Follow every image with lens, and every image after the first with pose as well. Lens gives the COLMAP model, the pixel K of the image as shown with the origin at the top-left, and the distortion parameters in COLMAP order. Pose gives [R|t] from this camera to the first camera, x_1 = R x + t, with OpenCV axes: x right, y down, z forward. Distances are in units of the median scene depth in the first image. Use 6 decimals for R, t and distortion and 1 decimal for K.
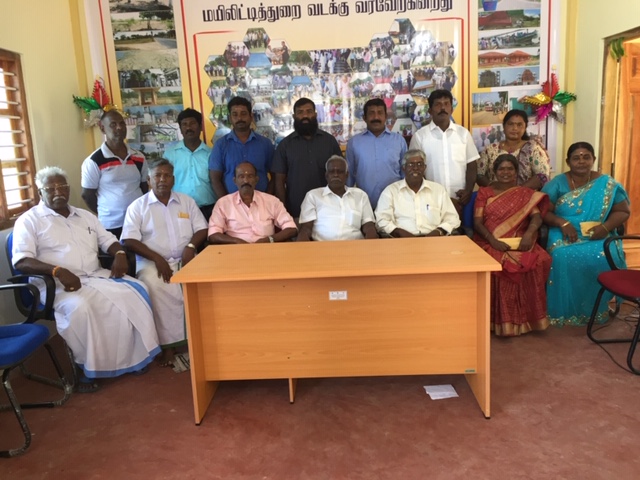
lens RADIAL K [[544.3, 0, 320.0], [0, 544.3, 240.0], [0, 0, 1]] dist [0.099405, -0.142403]
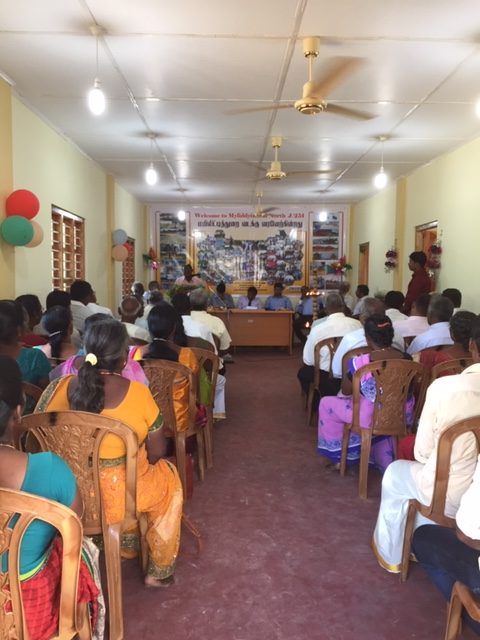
lens RADIAL K [[547.0, 0, 240.0], [0, 547.0, 320.0], [0, 0, 1]] dist [0.071956, -0.099214]
pose [[0.998250, 0.057236, 0.014852, -0.041444], [-0.055529, 0.993713, -0.097217, 0.225694], [-0.020323, 0.096223, 0.995152, -1.309261]]
